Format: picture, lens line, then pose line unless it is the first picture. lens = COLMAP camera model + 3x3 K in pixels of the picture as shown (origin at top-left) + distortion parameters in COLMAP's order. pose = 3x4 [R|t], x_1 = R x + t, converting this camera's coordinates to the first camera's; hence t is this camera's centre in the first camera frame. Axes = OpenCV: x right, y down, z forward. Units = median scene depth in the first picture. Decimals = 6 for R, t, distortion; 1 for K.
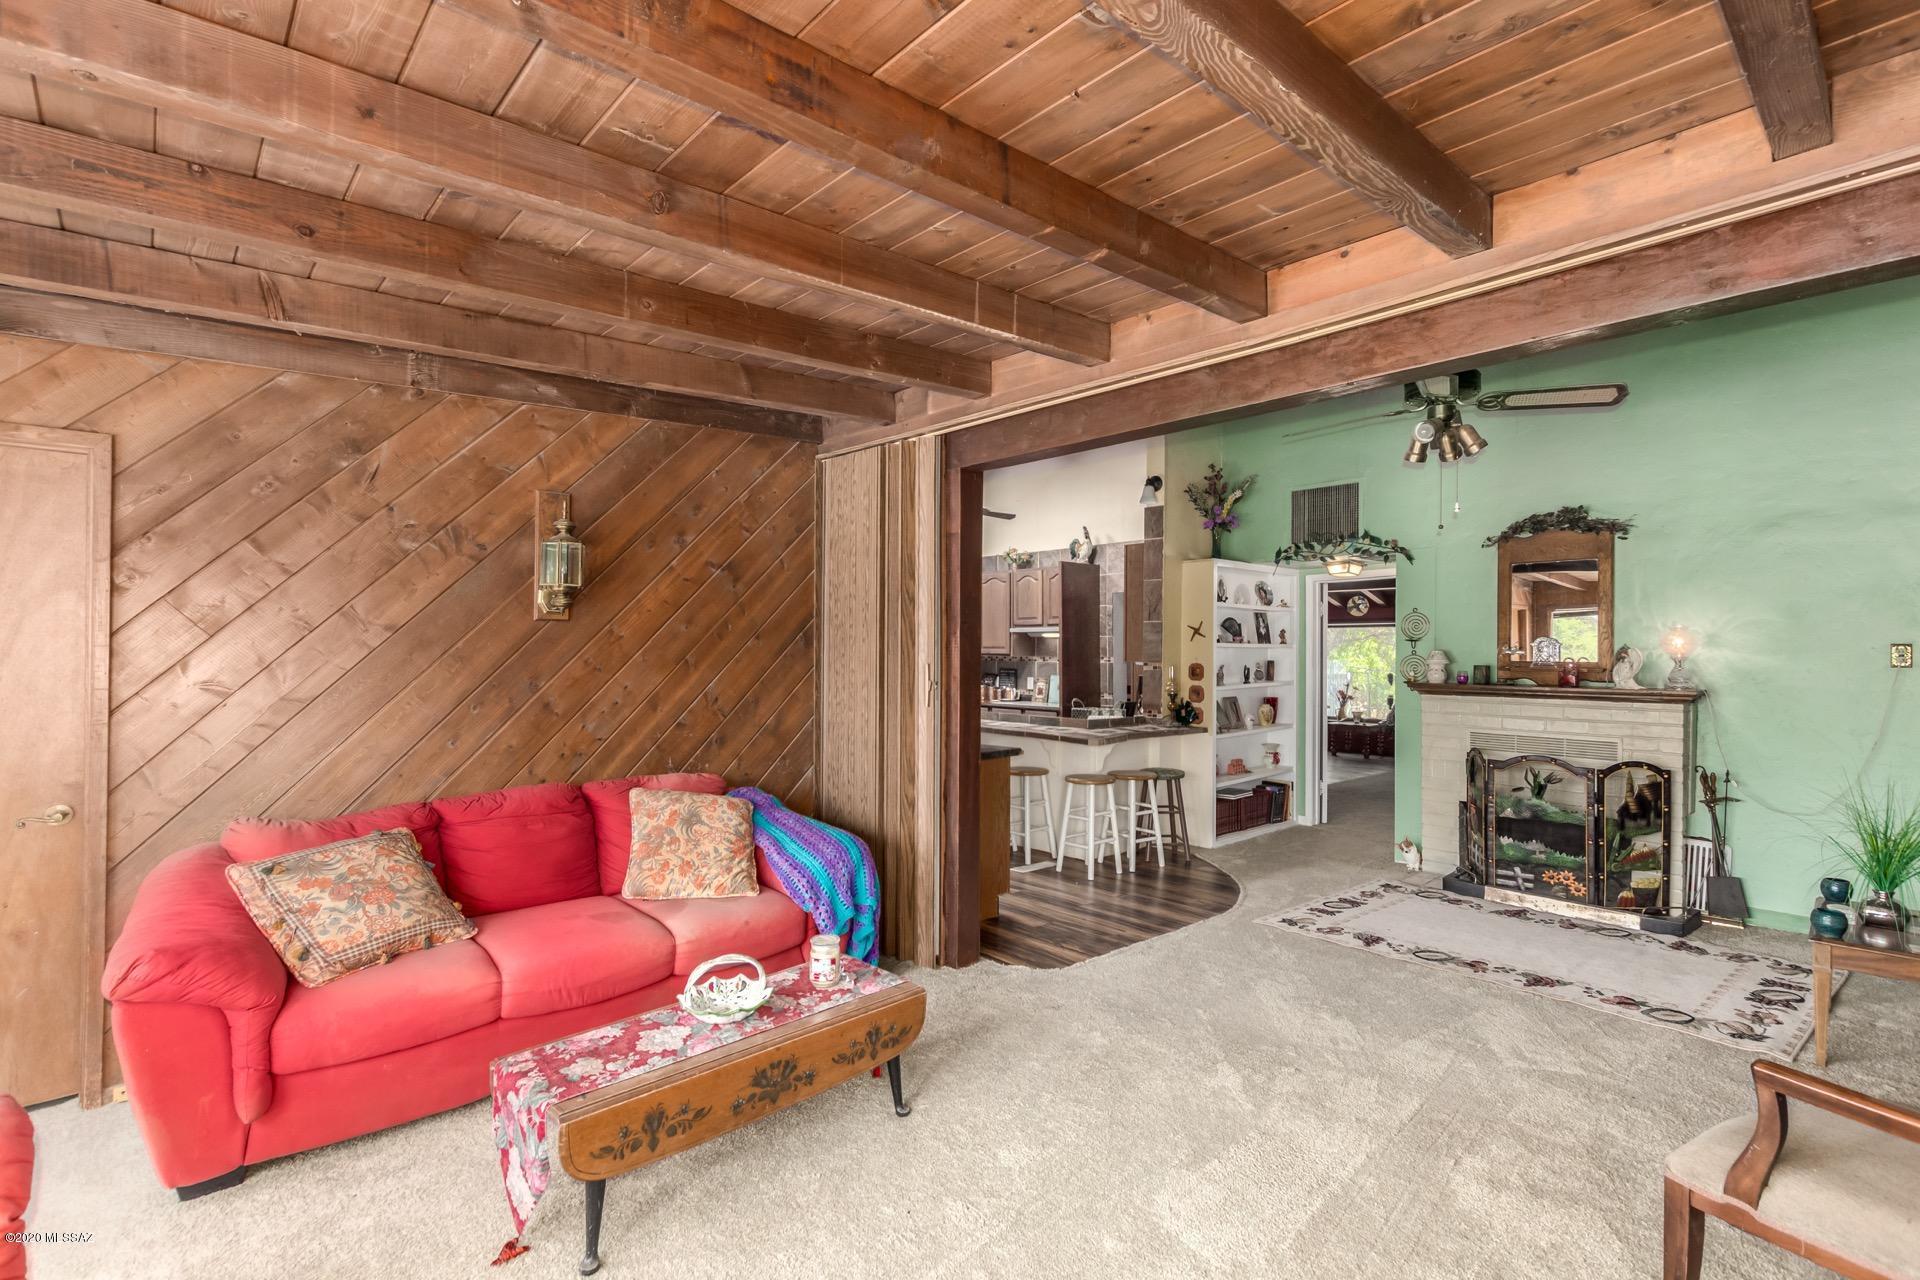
lens RADIAL K [[925.8, 0, 960.1], [0, 925.8, 647.2], [0, 0, 1]] dist [0.003159, 0.000056]
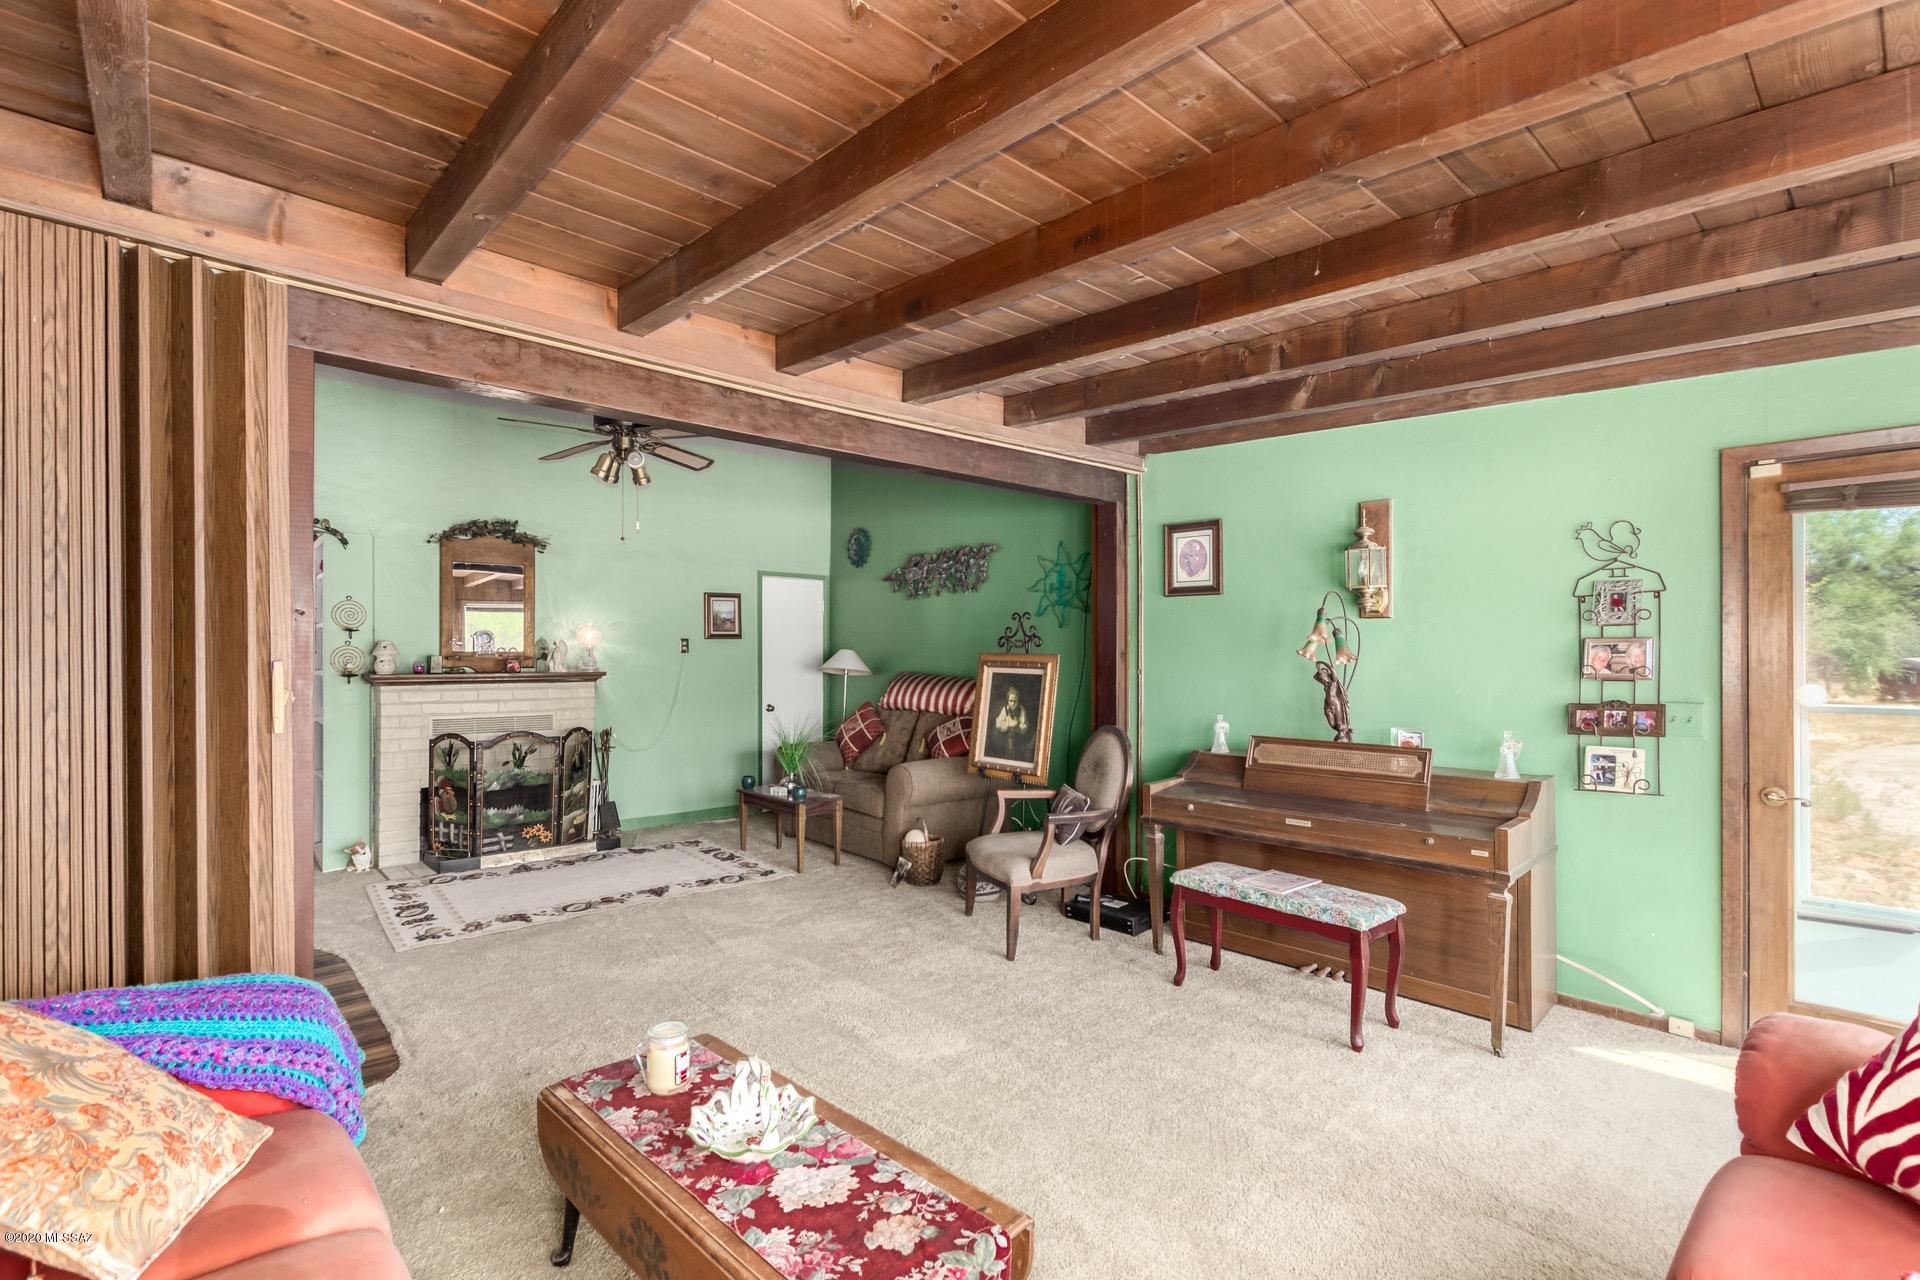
lens RADIAL K [[925.8, 0, 959.0], [0, 925.8, 646.4], [0, 0, 1]] dist [0.003159, 0.000056]
pose [[-0.055360, -0.002554, 0.998463, -0.585413], [-0.007480, 0.999970, 0.002143, 0.003078], [-0.998438, -0.007350, -0.055378, 0.525232]]
